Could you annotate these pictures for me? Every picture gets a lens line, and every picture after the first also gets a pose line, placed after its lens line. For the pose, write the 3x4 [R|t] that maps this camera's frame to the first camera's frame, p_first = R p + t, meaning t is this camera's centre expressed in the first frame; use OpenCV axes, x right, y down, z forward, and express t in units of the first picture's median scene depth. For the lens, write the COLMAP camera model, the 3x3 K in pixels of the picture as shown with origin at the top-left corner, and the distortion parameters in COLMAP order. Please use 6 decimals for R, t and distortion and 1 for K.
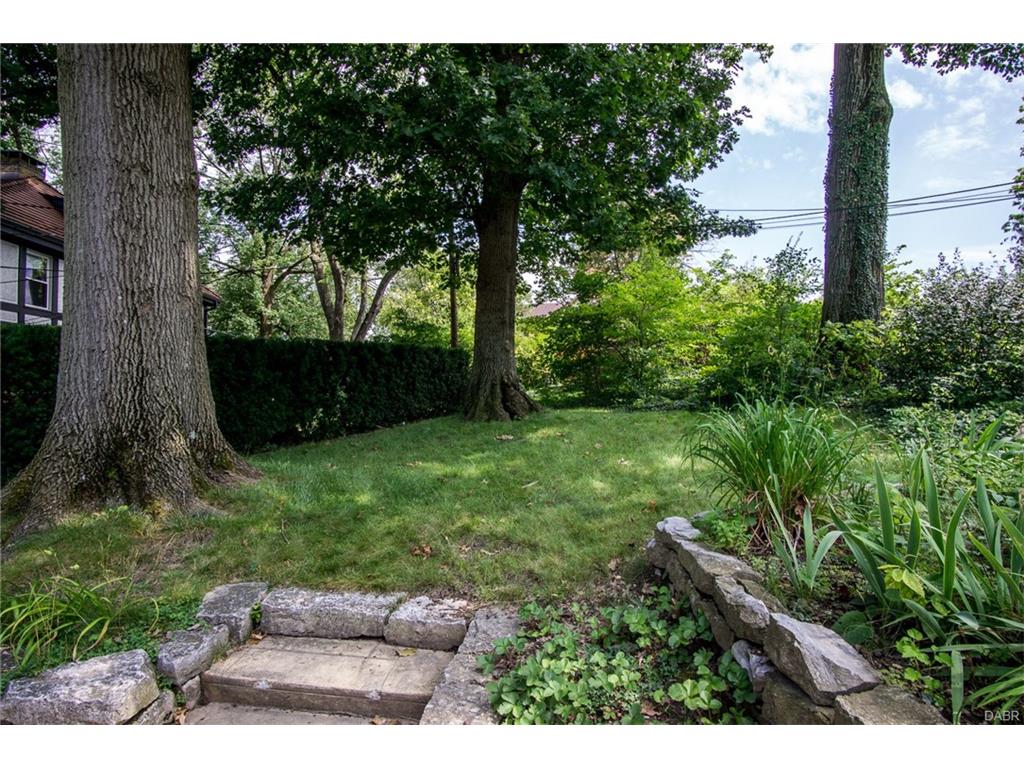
lens RADIAL K [[555.9, 0, 516.7], [0, 555.9, 380.7], [0, 0, 1]] dist [-0.030439, 0.008359]
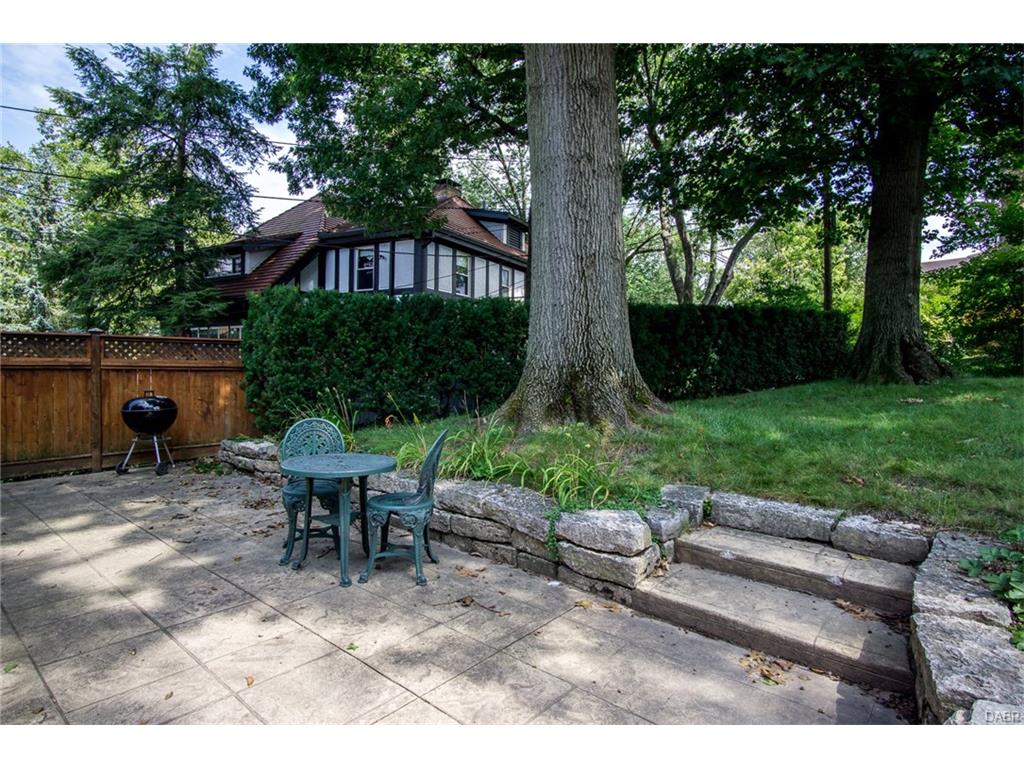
lens RADIAL K [[555.9, 0, 511.0], [0, 555.9, 379.7], [0, 0, 1]] dist [-0.030439, 0.008359]
pose [[0.822859, 0.022759, -0.567790, -0.101745], [-0.000494, 0.999226, 0.039337, 0.069654], [0.568246, -0.032089, 0.822233, -0.156106]]
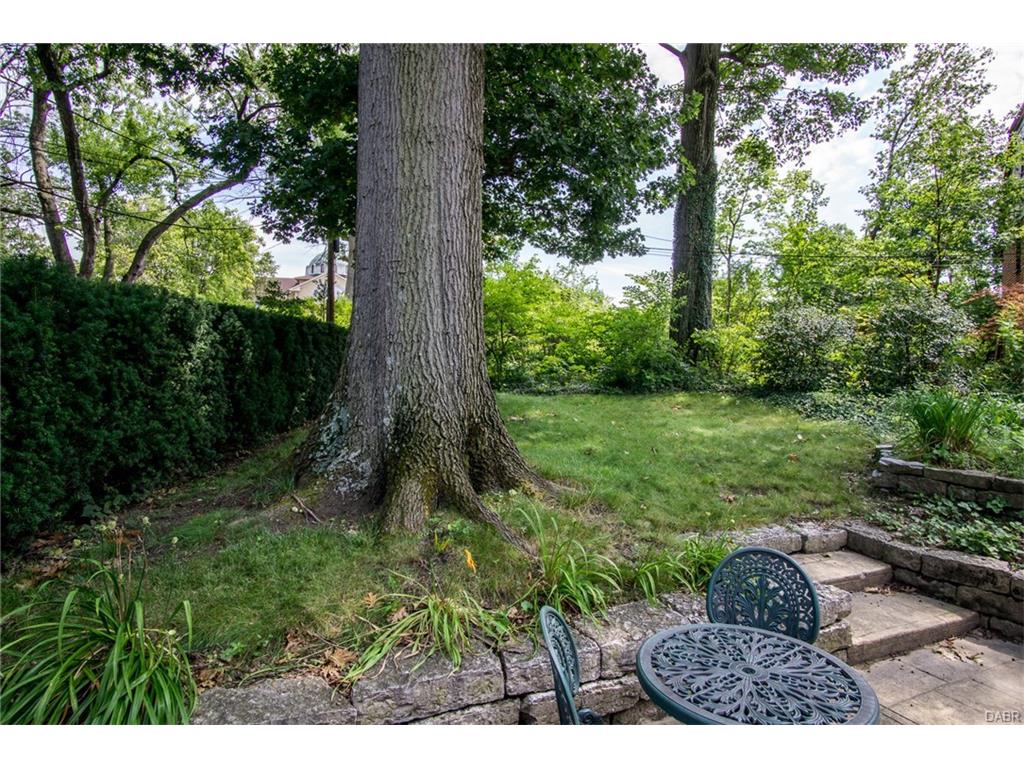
lens RADIAL K [[555.9, 0, 512.4], [0, 555.9, 380.7], [0, 0, 1]] dist [-0.030439, 0.008359]
pose [[0.846410, 0.009148, 0.532453, -1.175629], [-0.027541, 0.999266, 0.026613, -0.002447], [-0.531819, -0.037190, 0.846041, 0.117219]]
